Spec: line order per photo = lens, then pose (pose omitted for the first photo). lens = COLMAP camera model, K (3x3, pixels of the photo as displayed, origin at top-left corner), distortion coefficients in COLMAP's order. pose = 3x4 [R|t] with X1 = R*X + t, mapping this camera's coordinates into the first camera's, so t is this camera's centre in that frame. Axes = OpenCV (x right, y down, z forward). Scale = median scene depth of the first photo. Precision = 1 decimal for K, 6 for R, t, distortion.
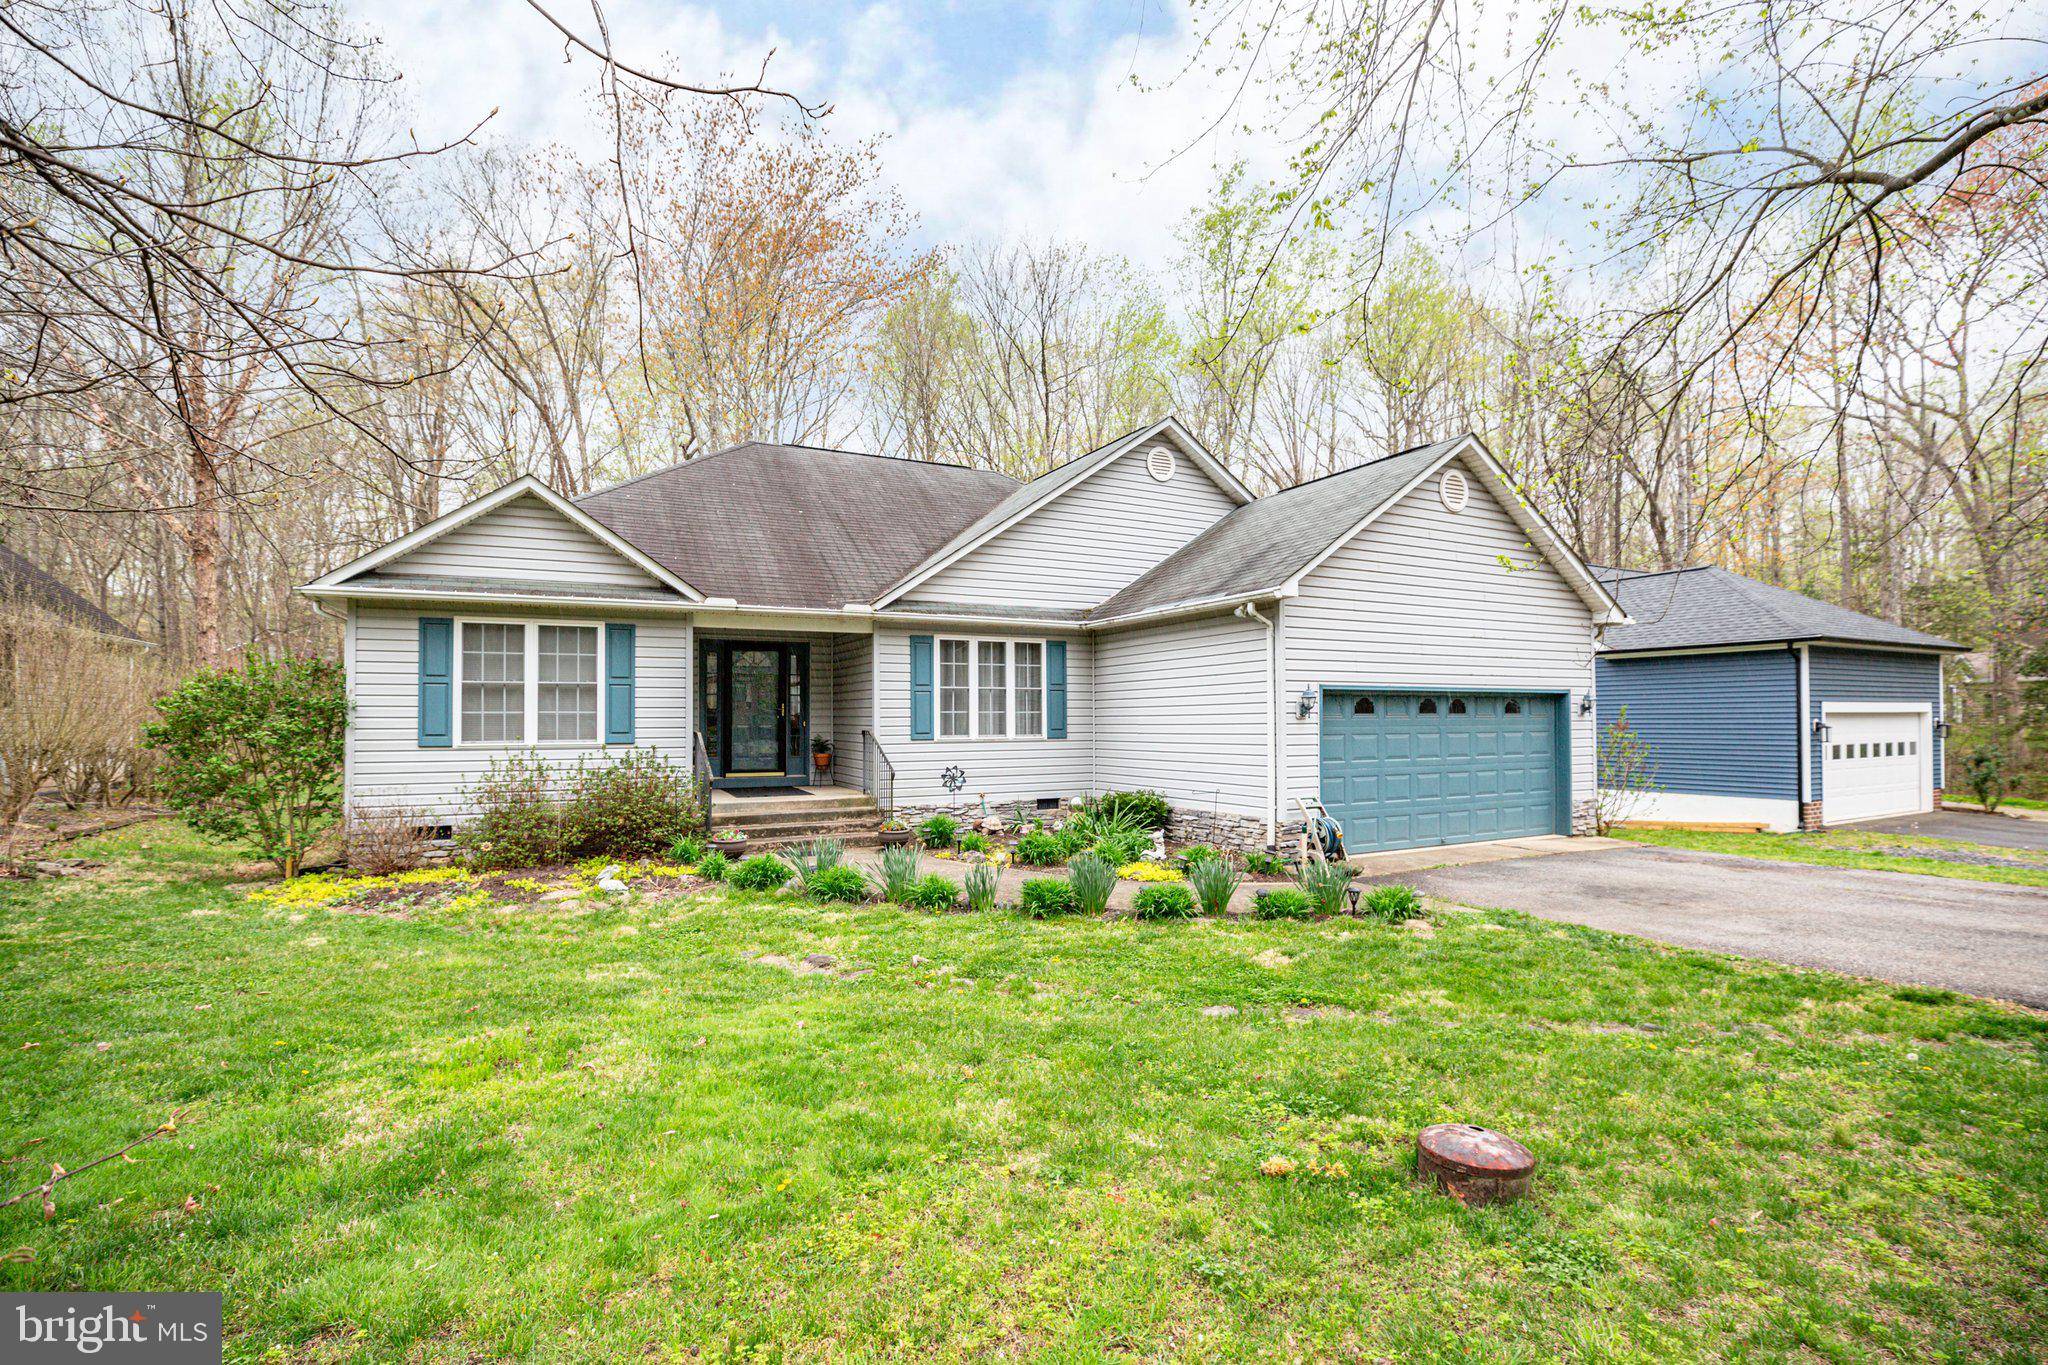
lens RADIAL K [[926.0, 0, 1044.4], [0, 926.0, 694.3], [0, 0, 1]] dist [0.000696, 0.001715]
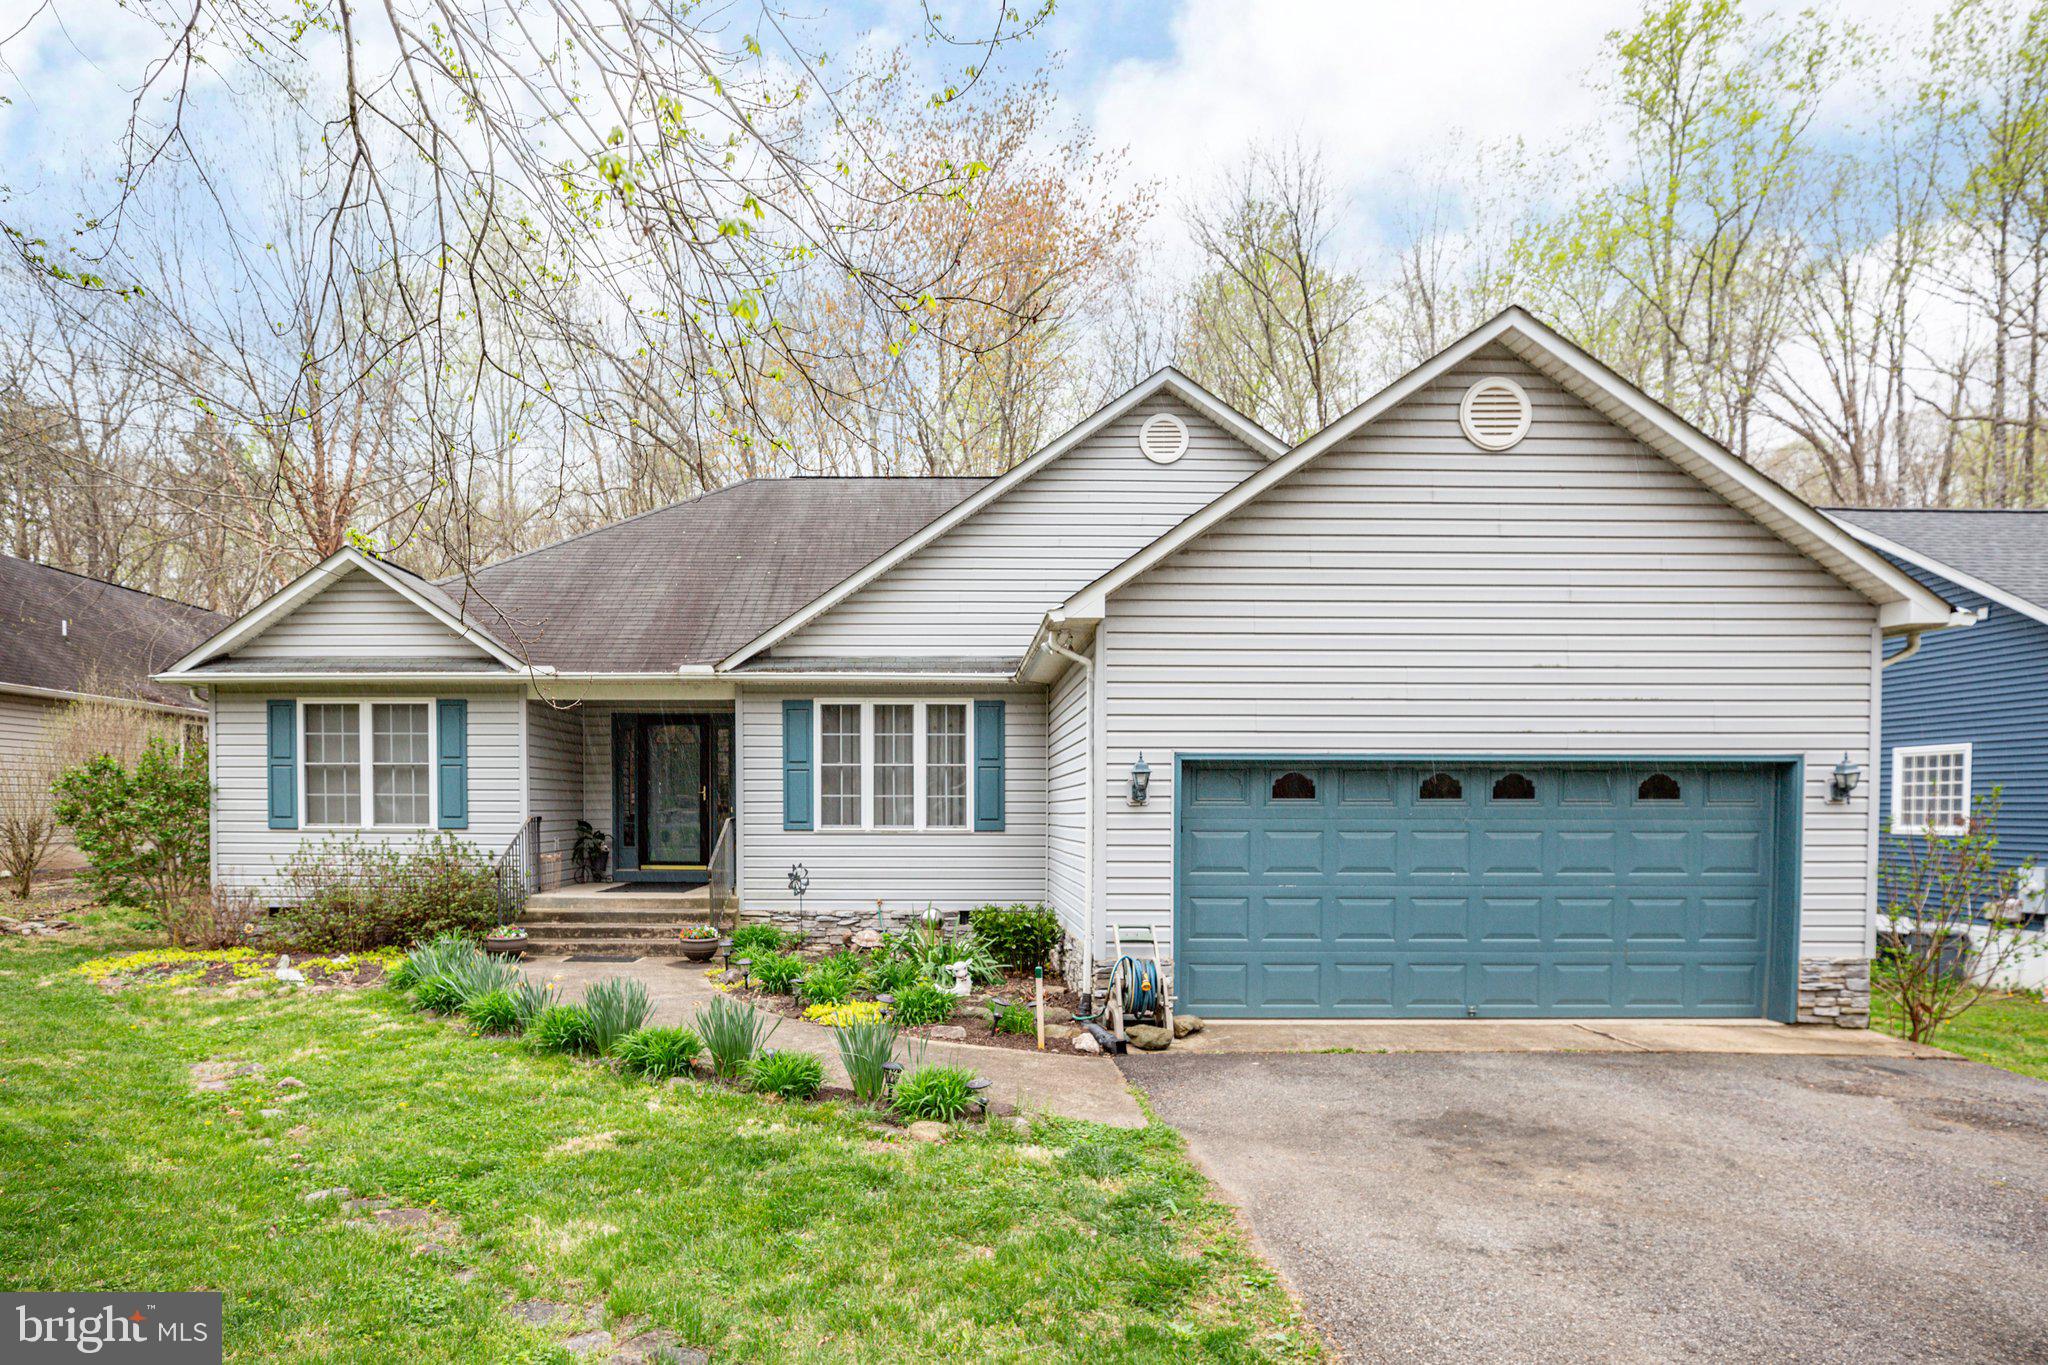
lens RADIAL K [[1135.4, 0, 985.1], [0, 1135.4, 836.4], [0, 0, 1]] dist [0.002171, 0.002183]
pose [[0.887495, 0.017418, -0.460488, 0.508432], [0.005740, 0.998790, 0.048842, 0.007933], [0.460781, -0.045990, 0.886321, 0.217769]]
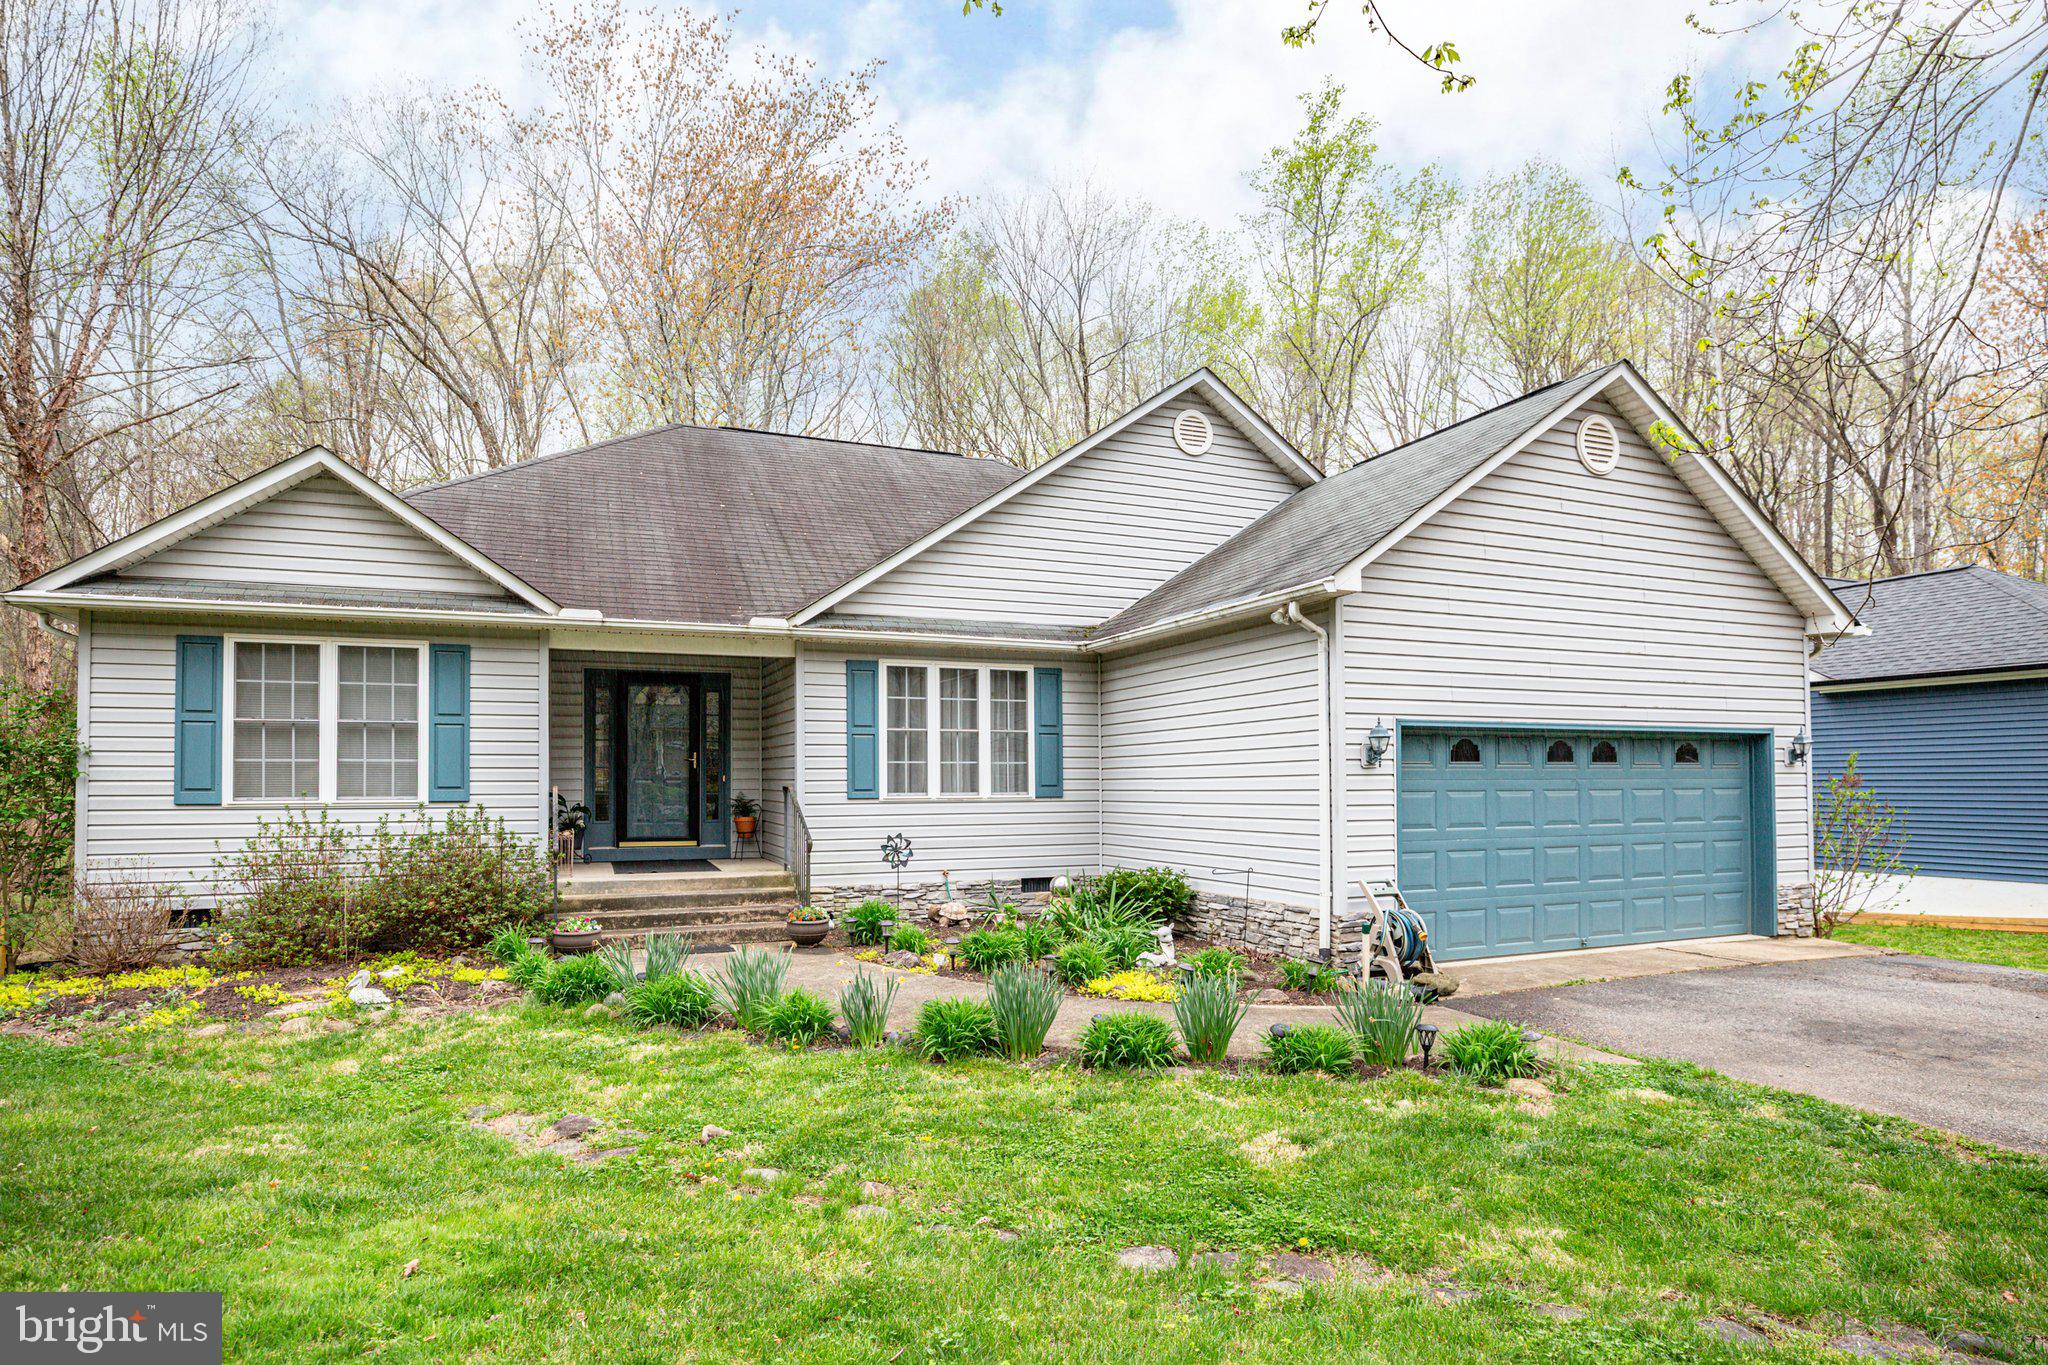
lens RADIAL K [[1072.0, 0, 1022.4], [0, 1072.0, 751.6], [0, 0, 1]] dist [0.000687, 0.005343]
pose [[0.996175, -0.002607, -0.087345, 0.079963], [0.002462, 0.999995, -0.001776, 0.013929], [0.087350, 0.001554, 0.996177, 0.156075]]
